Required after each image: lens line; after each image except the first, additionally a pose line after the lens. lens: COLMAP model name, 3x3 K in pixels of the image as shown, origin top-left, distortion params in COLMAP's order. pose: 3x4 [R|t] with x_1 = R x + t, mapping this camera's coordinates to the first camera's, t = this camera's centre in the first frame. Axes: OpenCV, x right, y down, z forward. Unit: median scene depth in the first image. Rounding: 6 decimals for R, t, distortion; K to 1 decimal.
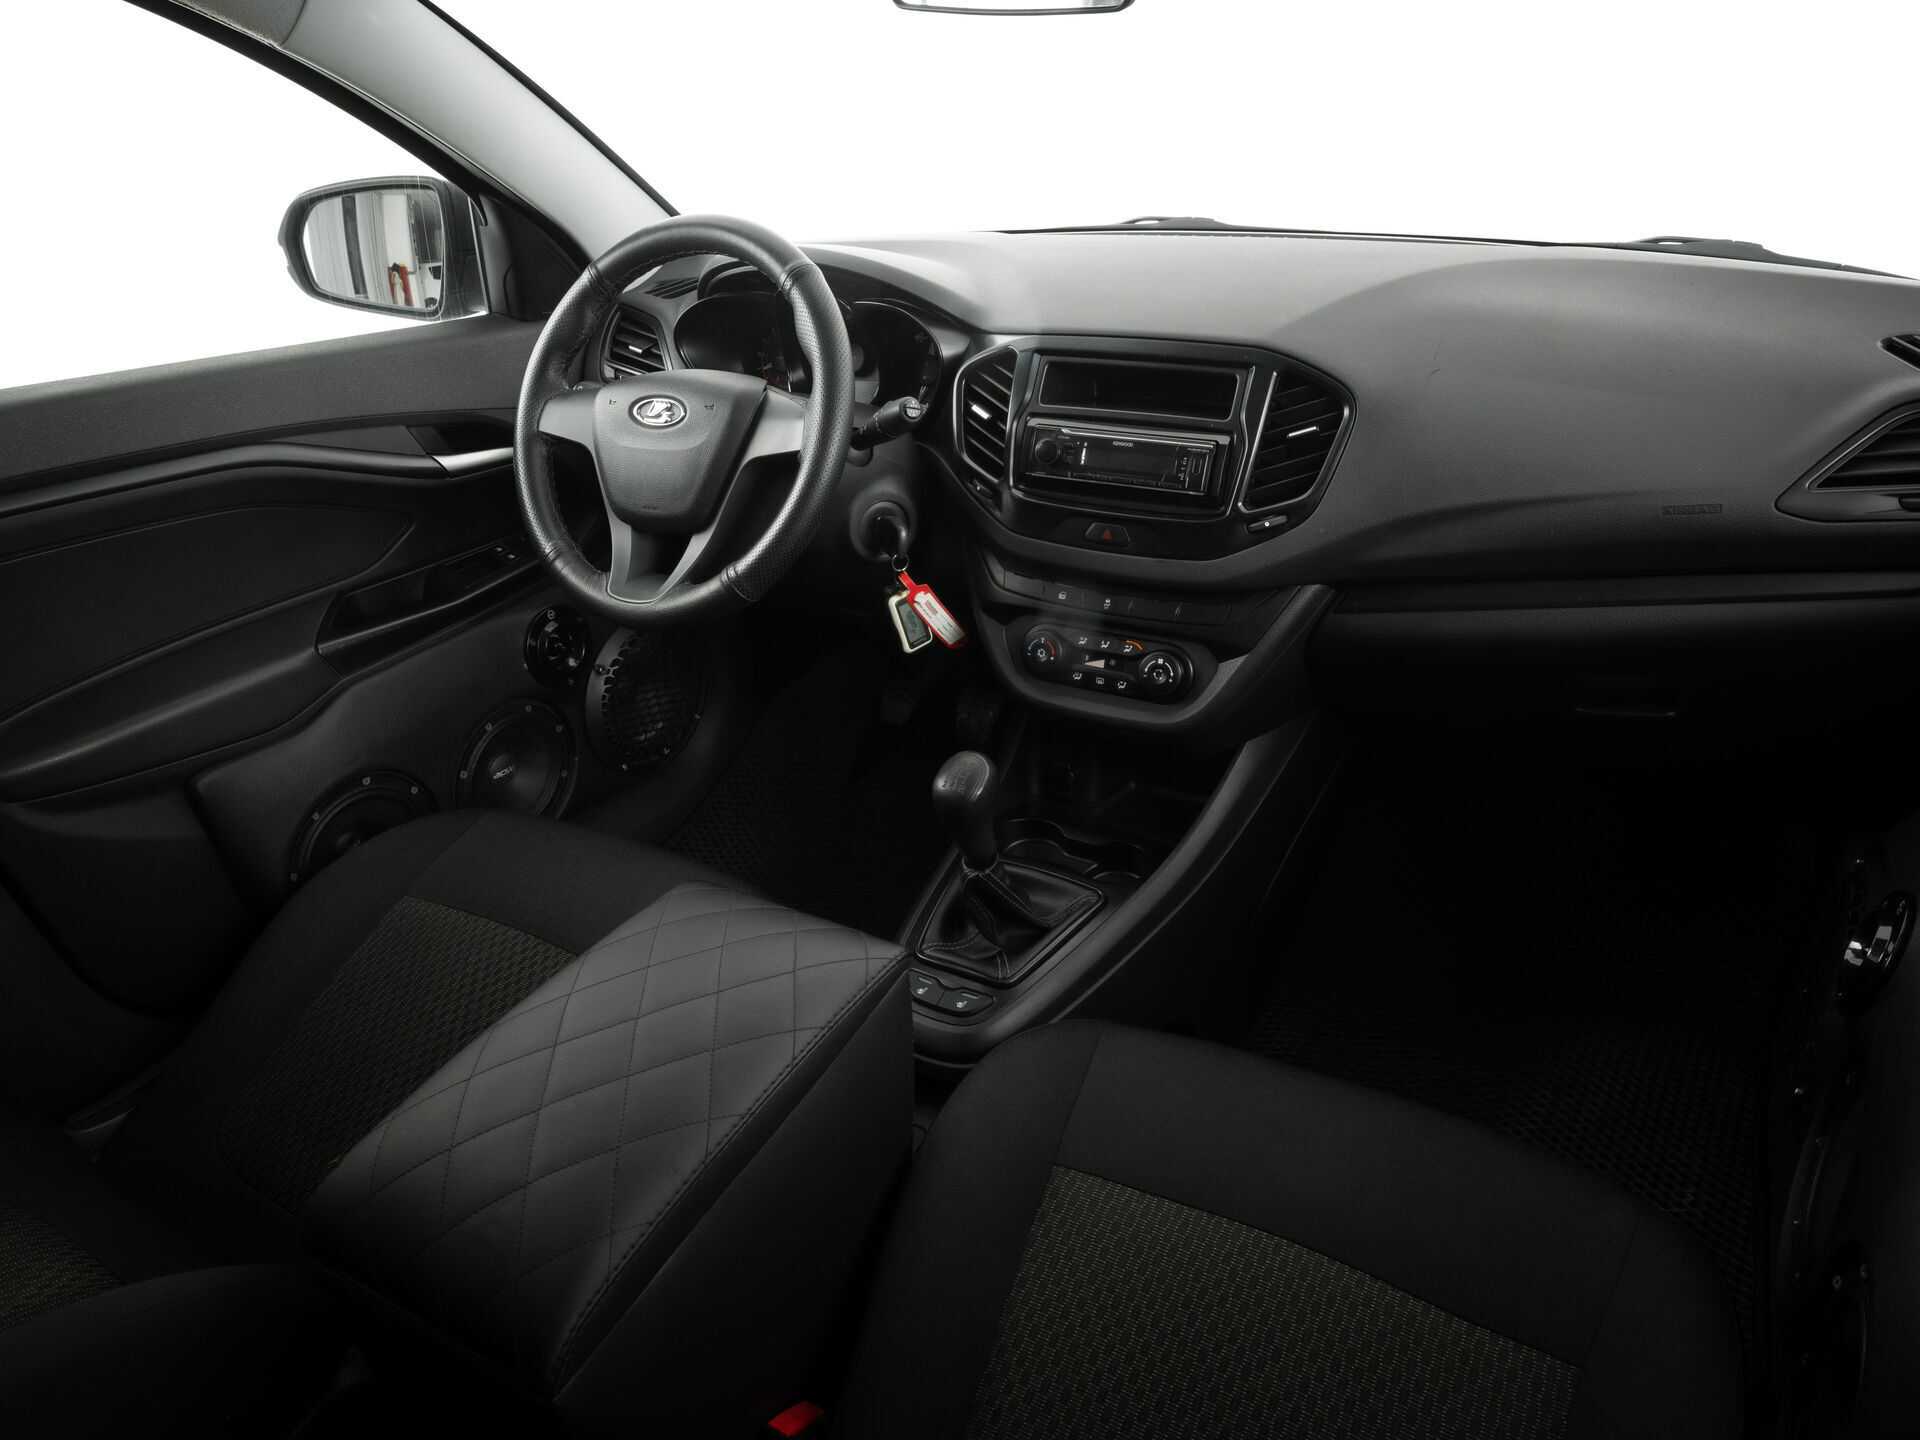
lens RADIAL K [[1275.2, 0, 960.0], [0, 1275.2, 720.0], [0, 0, 1]] dist [-0.027960, 0.000312]
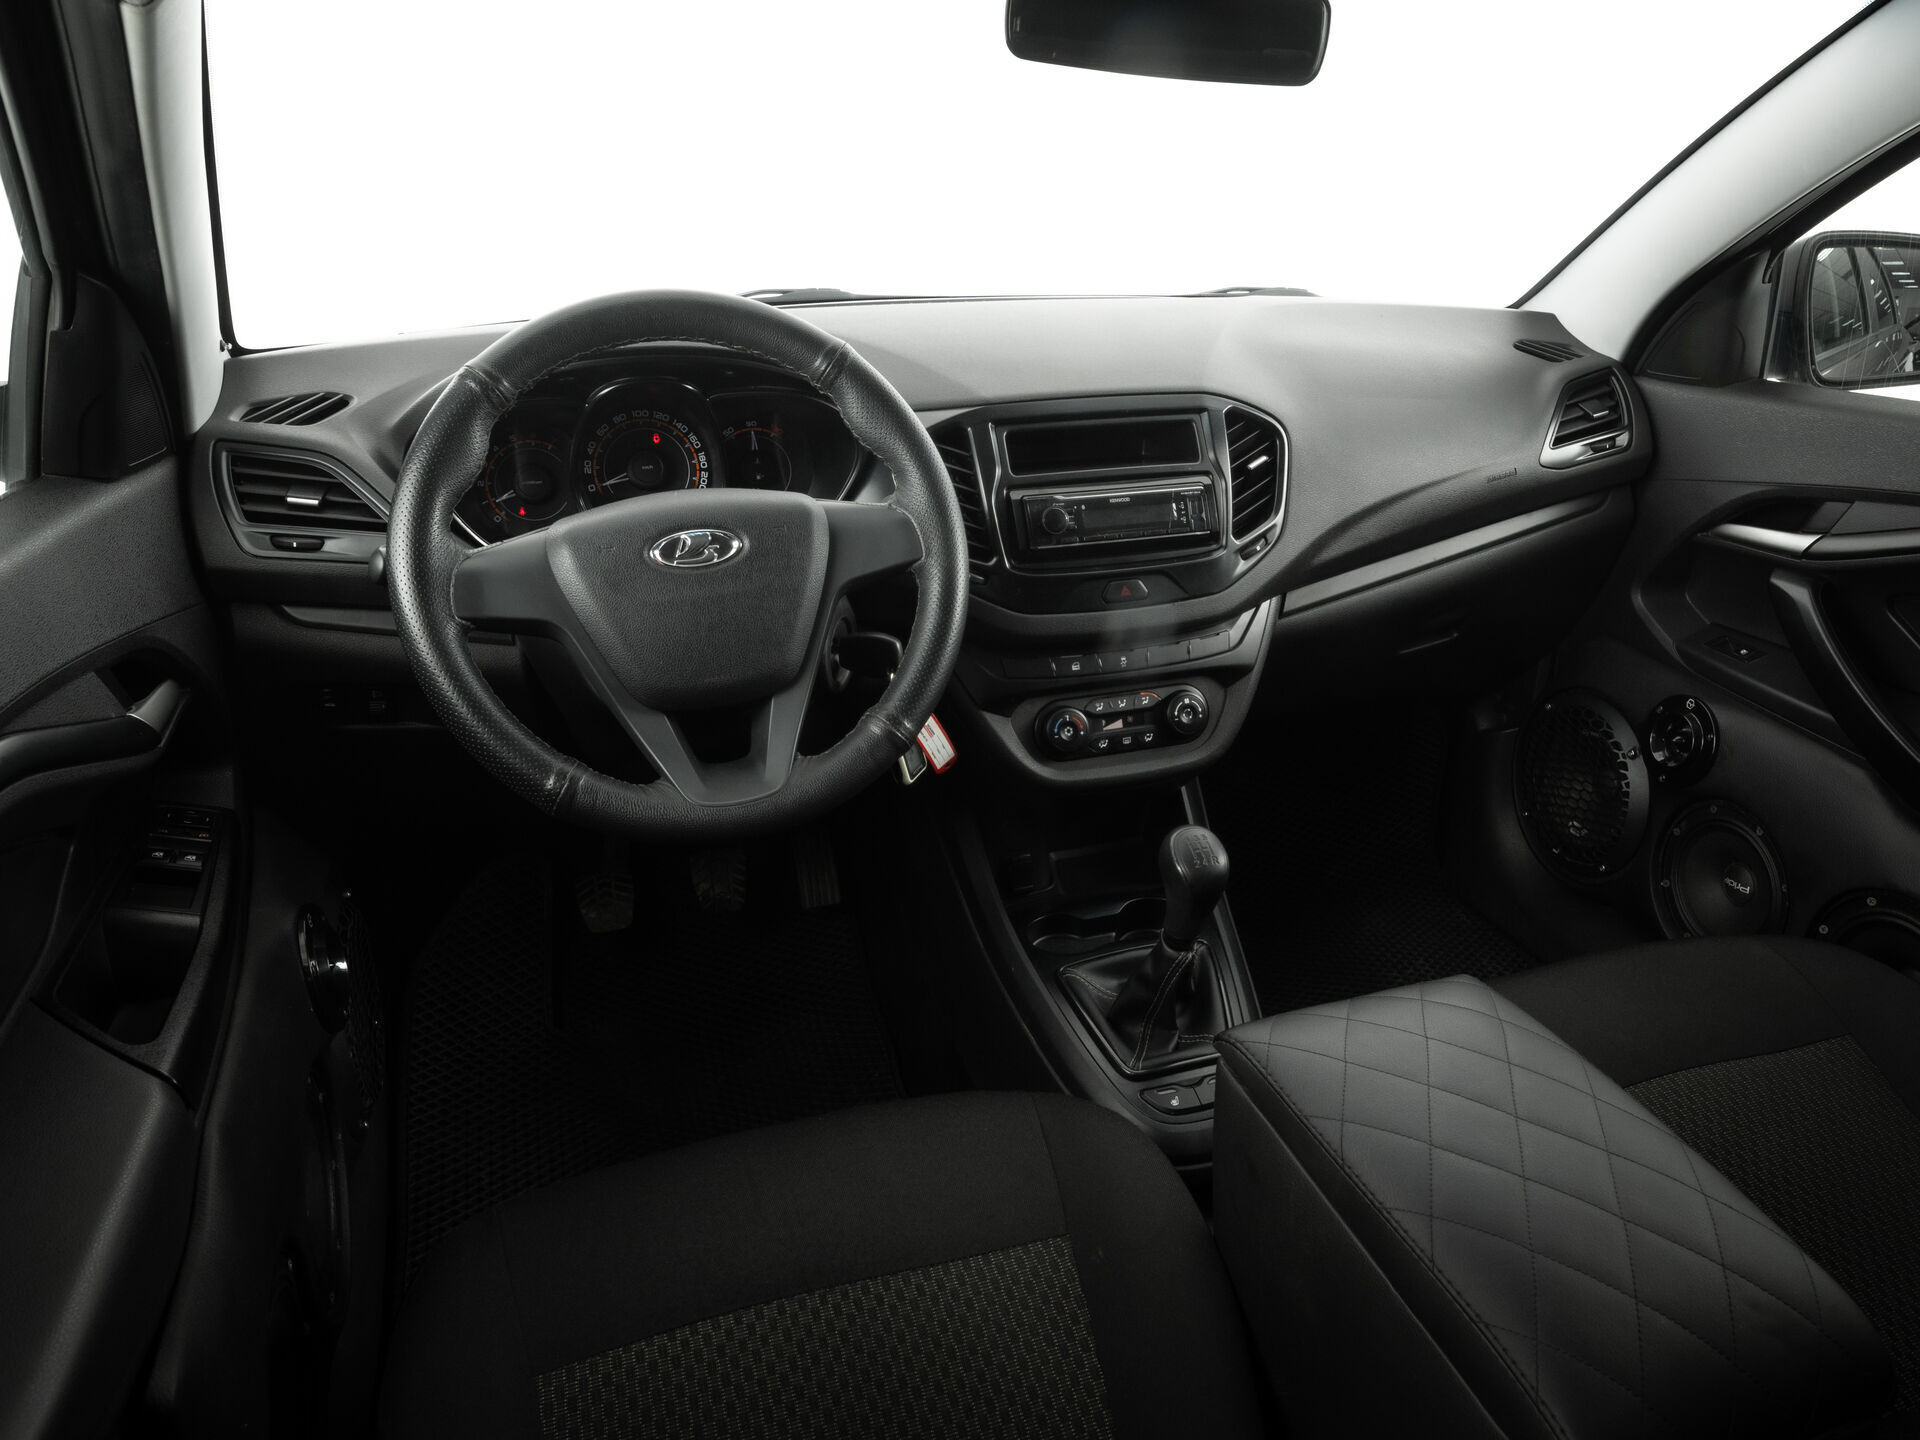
lens RADIAL K [[1392.5, 0, 1029.9], [0, 1392.5, 726.9], [0, 0, 1]] dist [-0.024634, 0.002961]
pose [[0.626768, -0.256227, 0.735873, -0.731249], [0.315104, 0.947070, 0.061380, -0.131323], [-0.712651, 0.193406, 0.674332, 0.331890]]
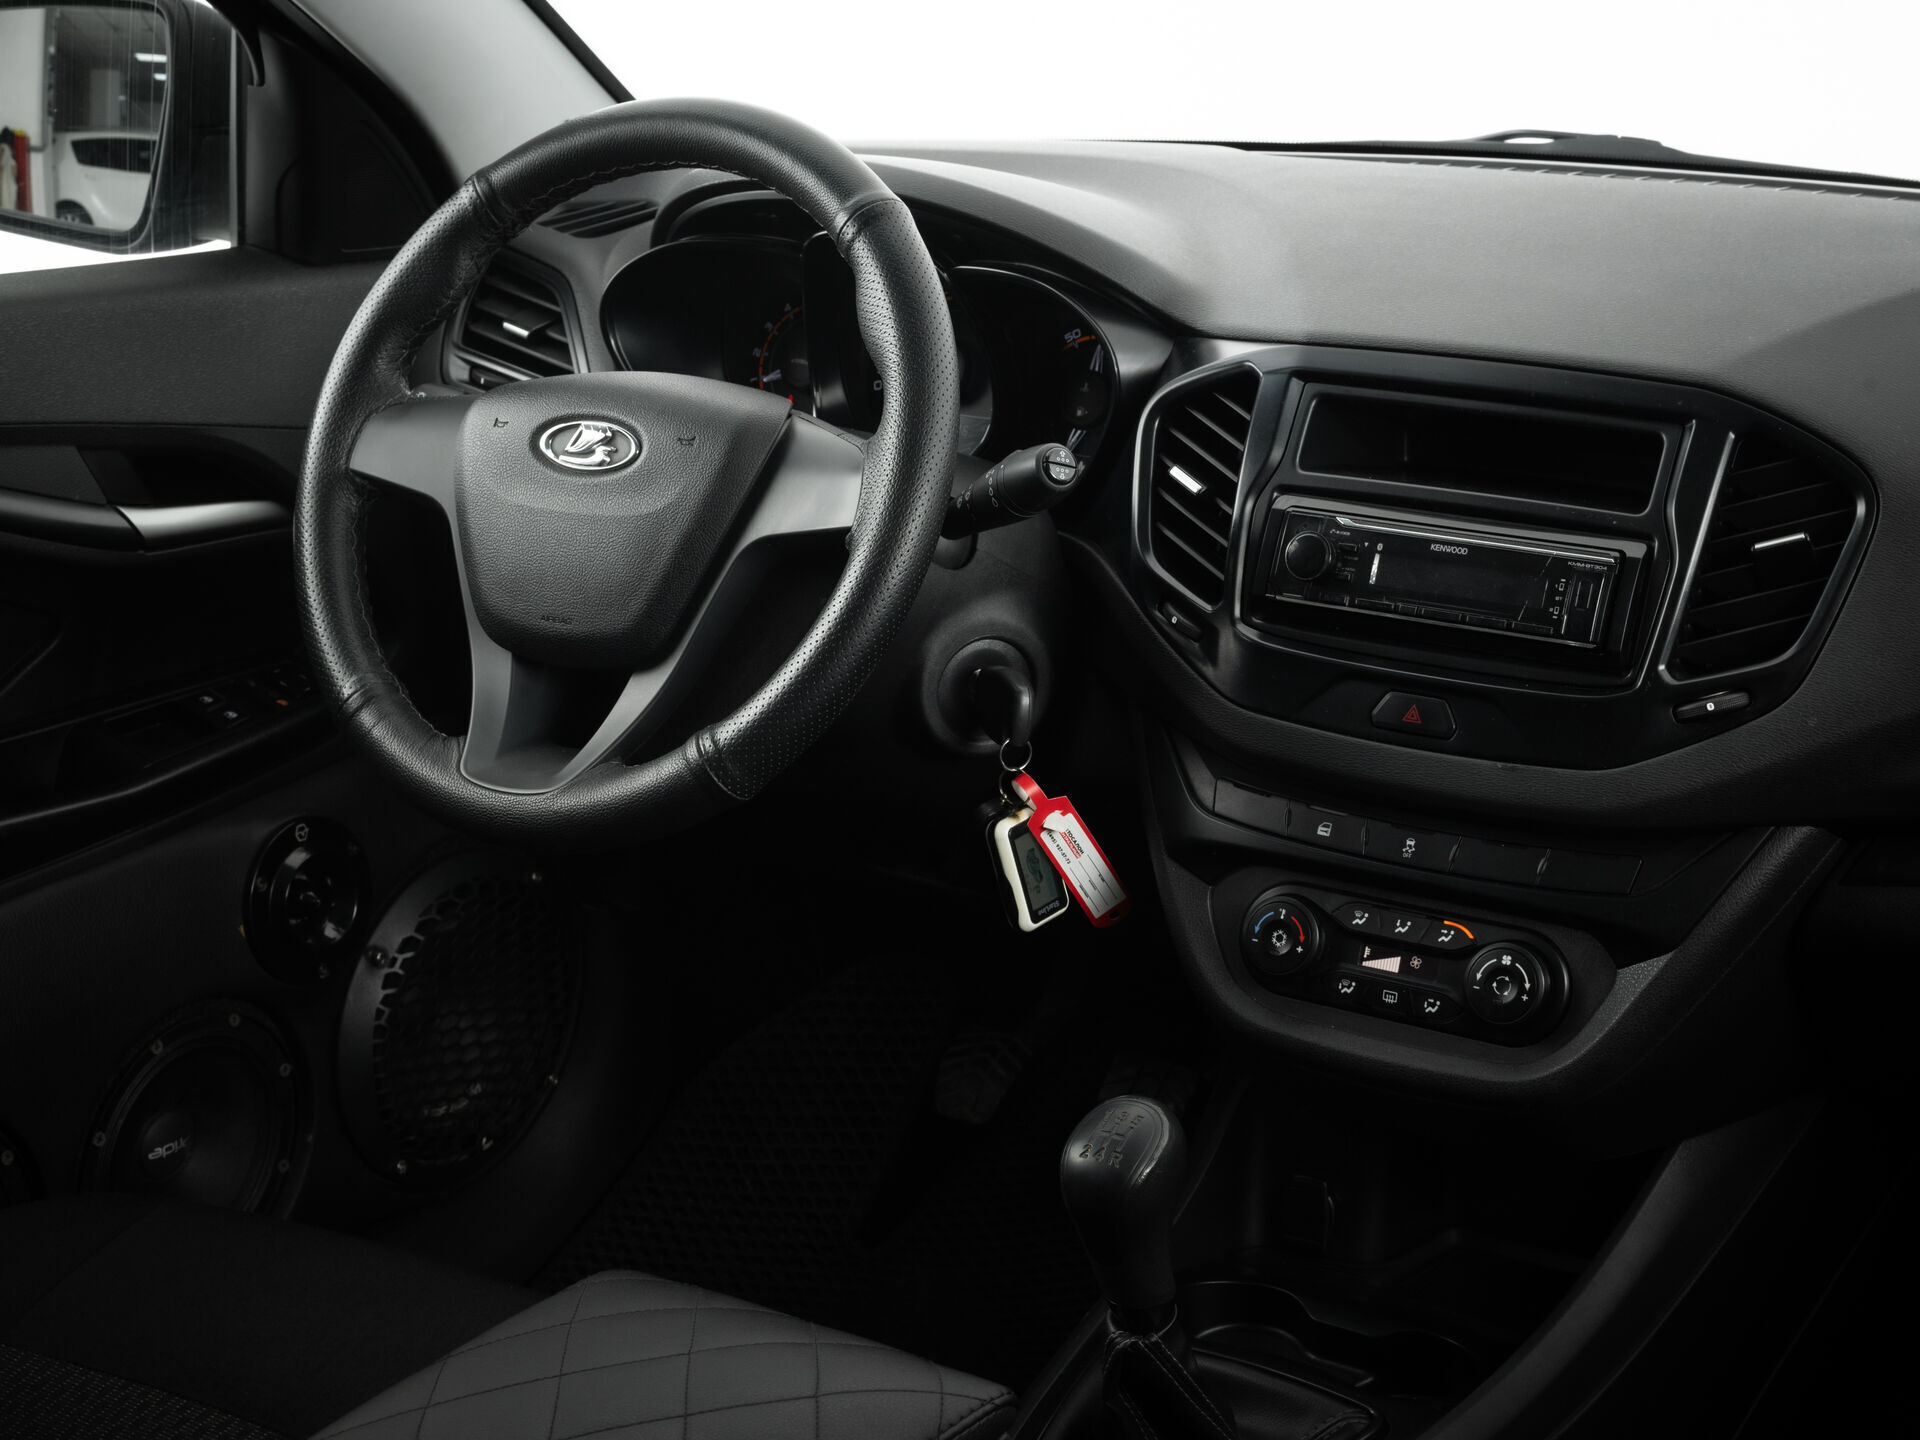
lens RADIAL K [[3292.9, 0, 965.6], [0, 3292.9, 717.2], [0, 0, 1]] dist [0.007586, 0.211935]
pose [[0.997530, 0.056589, -0.041625, -0.012918], [-0.063009, 0.982728, -0.174001, 0.102422], [0.031059, 0.176194, 0.983865, -0.344276]]
